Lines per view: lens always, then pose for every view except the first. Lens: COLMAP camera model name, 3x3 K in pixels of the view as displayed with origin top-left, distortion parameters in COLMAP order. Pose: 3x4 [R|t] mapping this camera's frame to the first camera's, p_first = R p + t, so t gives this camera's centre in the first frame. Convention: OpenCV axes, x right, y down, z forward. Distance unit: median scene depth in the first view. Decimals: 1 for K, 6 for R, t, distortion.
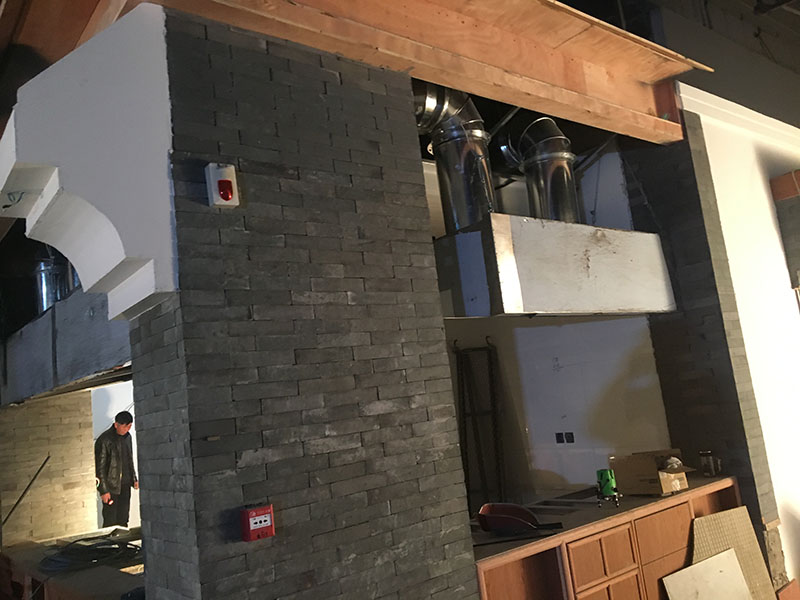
lens RADIAL K [[664.1, 0, 400.5], [0, 664.1, 303.7], [0, 0, 1]] dist [0.073503, -0.091297]
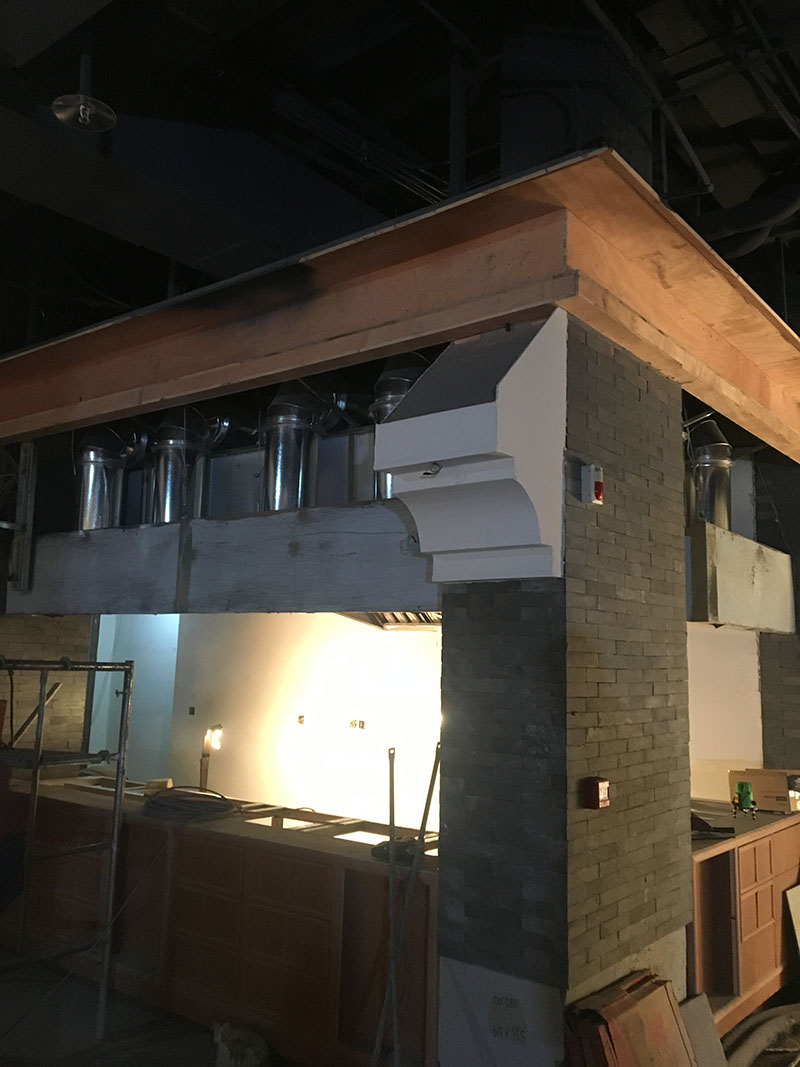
lens RADIAL K [[885.7, 0, 395.4], [0, 885.7, 530.8], [0, 0, 1]] dist [0.073503, -0.091297]
pose [[0.964560, 0.175413, 0.197114, -0.838922], [-0.174591, 0.984402, -0.021678, -0.014010], [-0.197842, -0.013505, 0.980141, -0.361276]]
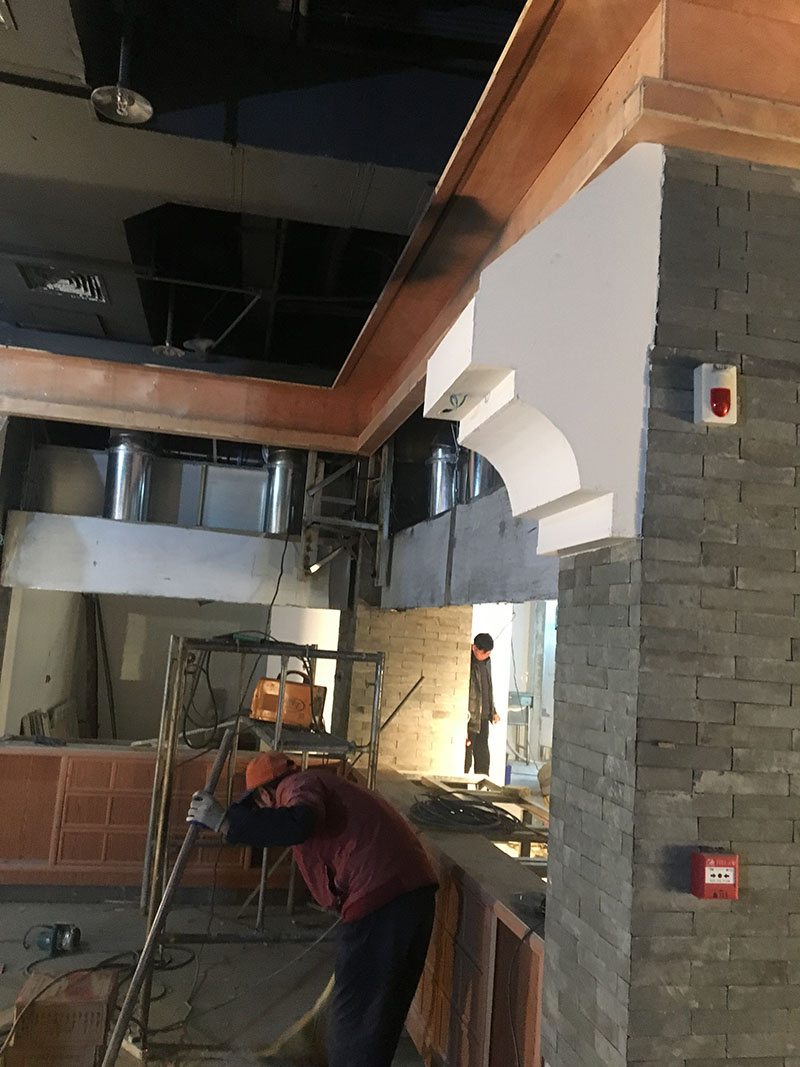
lens RADIAL K [[885.7, 0, 411.7], [0, 885.7, 529.3], [0, 0, 1]] dist [0.073503, -0.091297]
pose [[0.879058, 0.122529, -0.460699, -0.093540], [-0.106233, 0.992453, 0.061253, -0.057629], [0.464727, -0.004904, 0.885440, 0.005775]]
